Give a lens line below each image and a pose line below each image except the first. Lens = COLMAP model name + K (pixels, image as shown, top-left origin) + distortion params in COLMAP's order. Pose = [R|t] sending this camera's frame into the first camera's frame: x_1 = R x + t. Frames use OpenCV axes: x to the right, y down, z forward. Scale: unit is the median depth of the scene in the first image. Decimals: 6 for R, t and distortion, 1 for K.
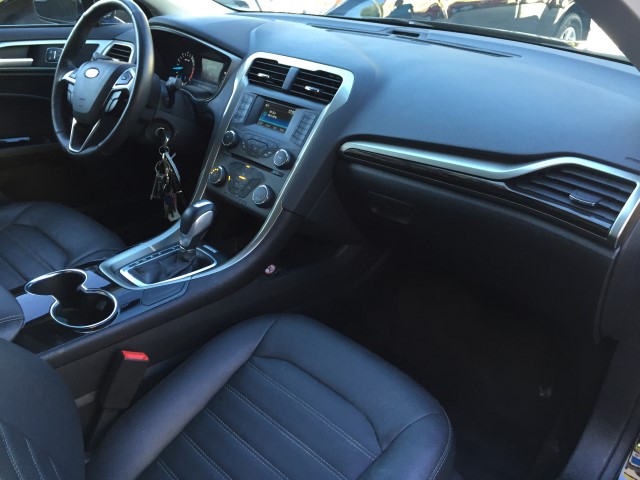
lens RADIAL K [[541.4, 0, 320.0], [0, 541.4, 240.0], [0, 0, 1]] dist [0.083825, -0.129248]
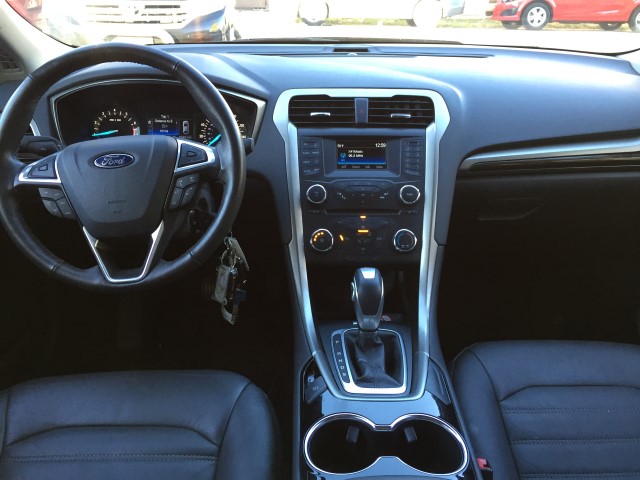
lens RADIAL K [[541.4, 0, 320.0], [0, 541.4, 240.0], [0, 0, 1]] dist [0.083825, -0.129248]
pose [[0.710776, -0.326195, 0.623212, -0.717781], [0.339841, 0.934960, 0.101776, -0.210374], [-0.615877, 0.139453, 0.775402, 0.380994]]
